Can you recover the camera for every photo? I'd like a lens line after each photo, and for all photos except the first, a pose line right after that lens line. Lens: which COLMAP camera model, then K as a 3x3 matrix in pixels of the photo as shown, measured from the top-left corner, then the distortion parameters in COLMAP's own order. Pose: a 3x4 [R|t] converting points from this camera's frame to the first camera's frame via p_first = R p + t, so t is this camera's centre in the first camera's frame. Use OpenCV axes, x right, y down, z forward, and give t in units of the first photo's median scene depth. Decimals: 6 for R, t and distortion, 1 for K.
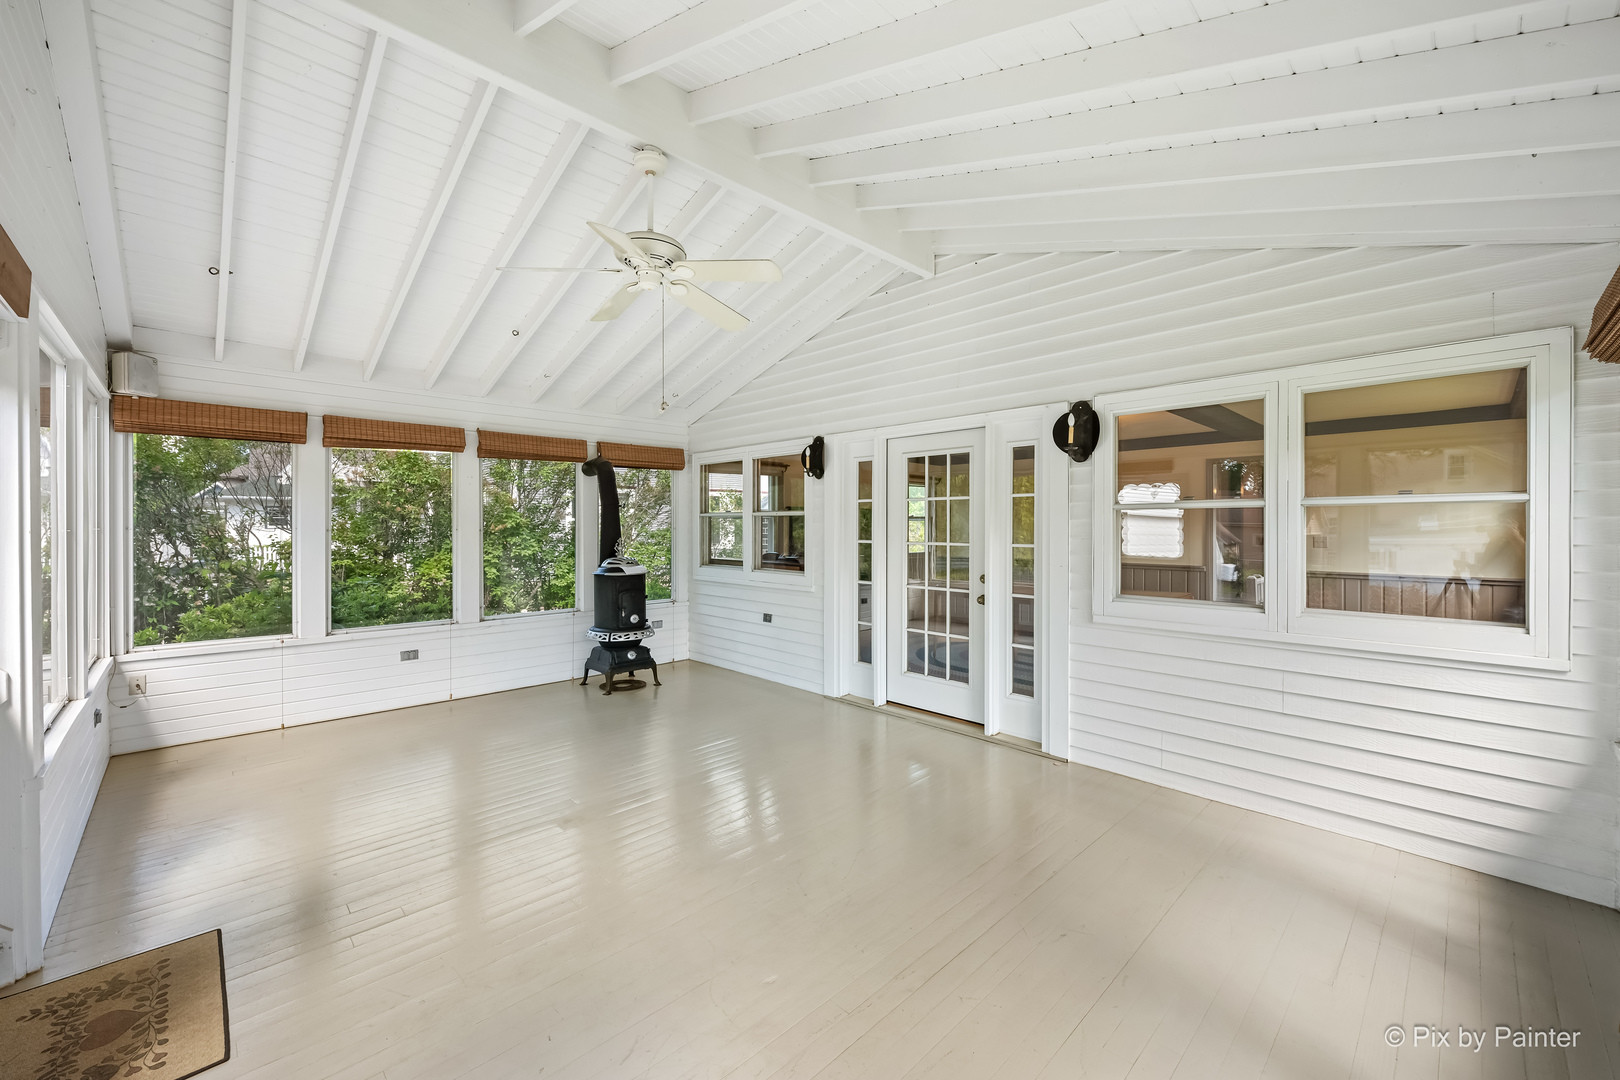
lens RADIAL K [[642.8, 0, 801.9], [0, 642.8, 545.8], [0, 0, 1]] dist [-0.000997, 0.000080]
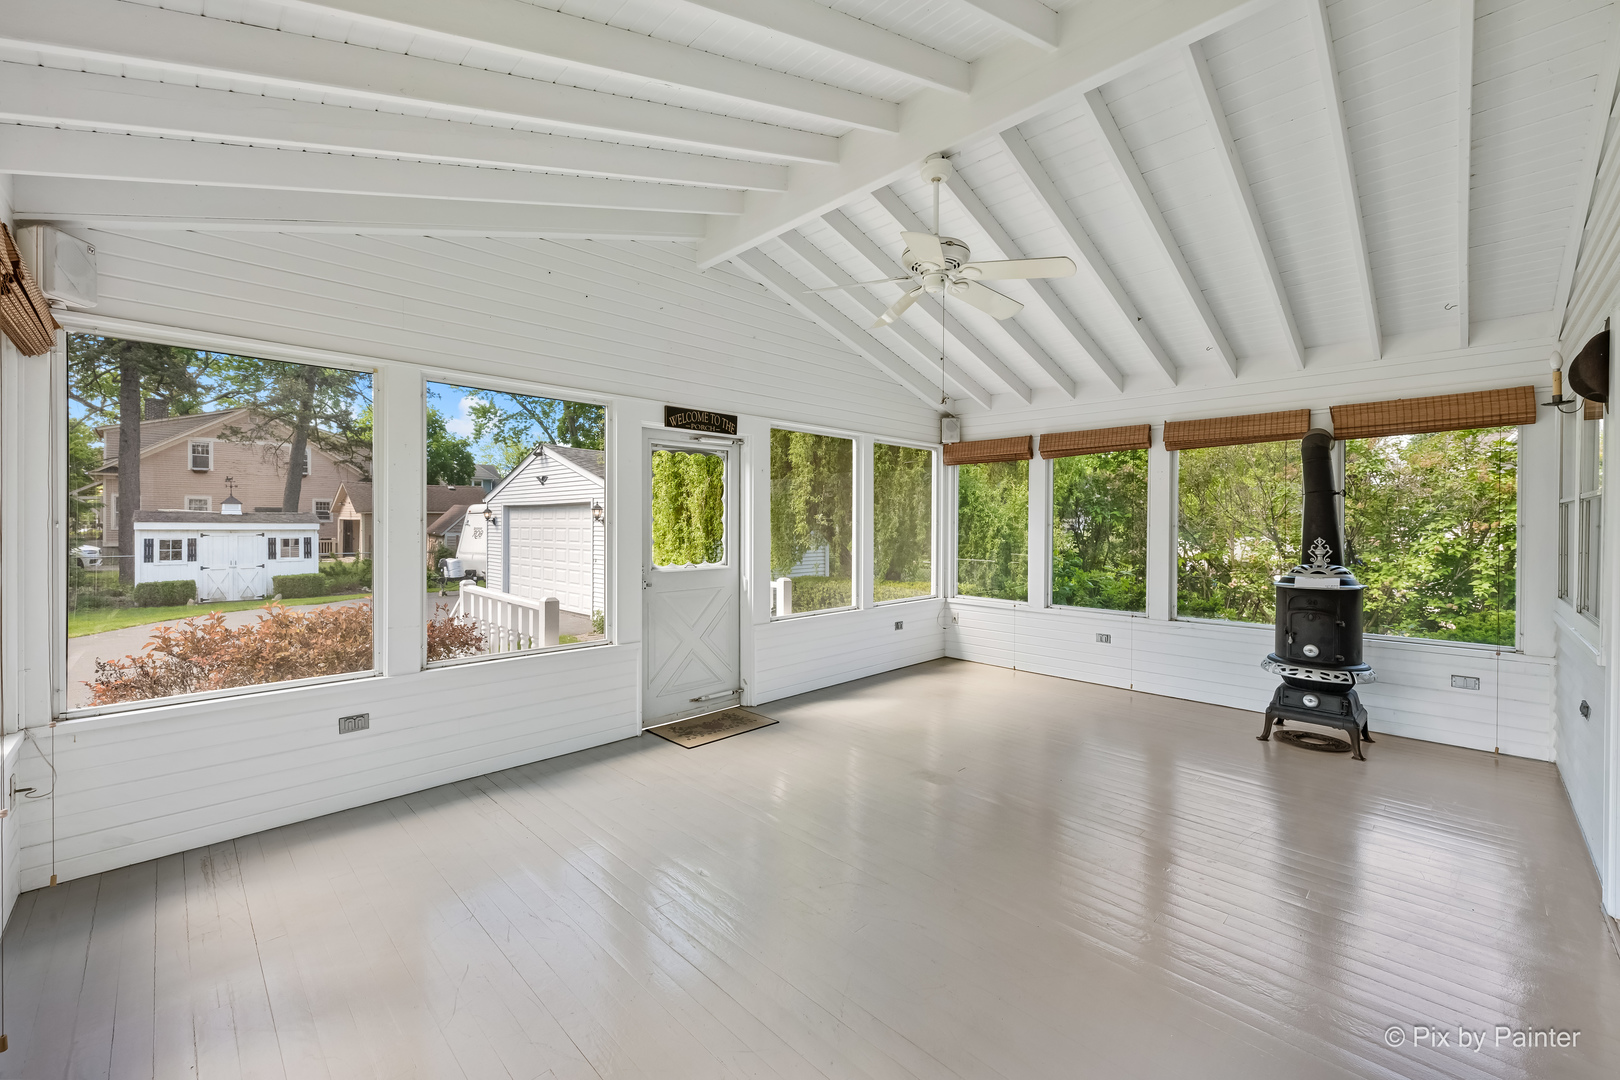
lens RADIAL K [[642.8, 0, 801.9], [0, 642.8, 545.8], [0, 0, 1]] dist [-0.000997, 0.000080]
pose [[0.017542, 0.037438, -0.999145, 0.466073], [-0.031962, 0.998809, 0.036865, -0.012757], [0.999335, 0.031288, 0.018718, 0.439280]]
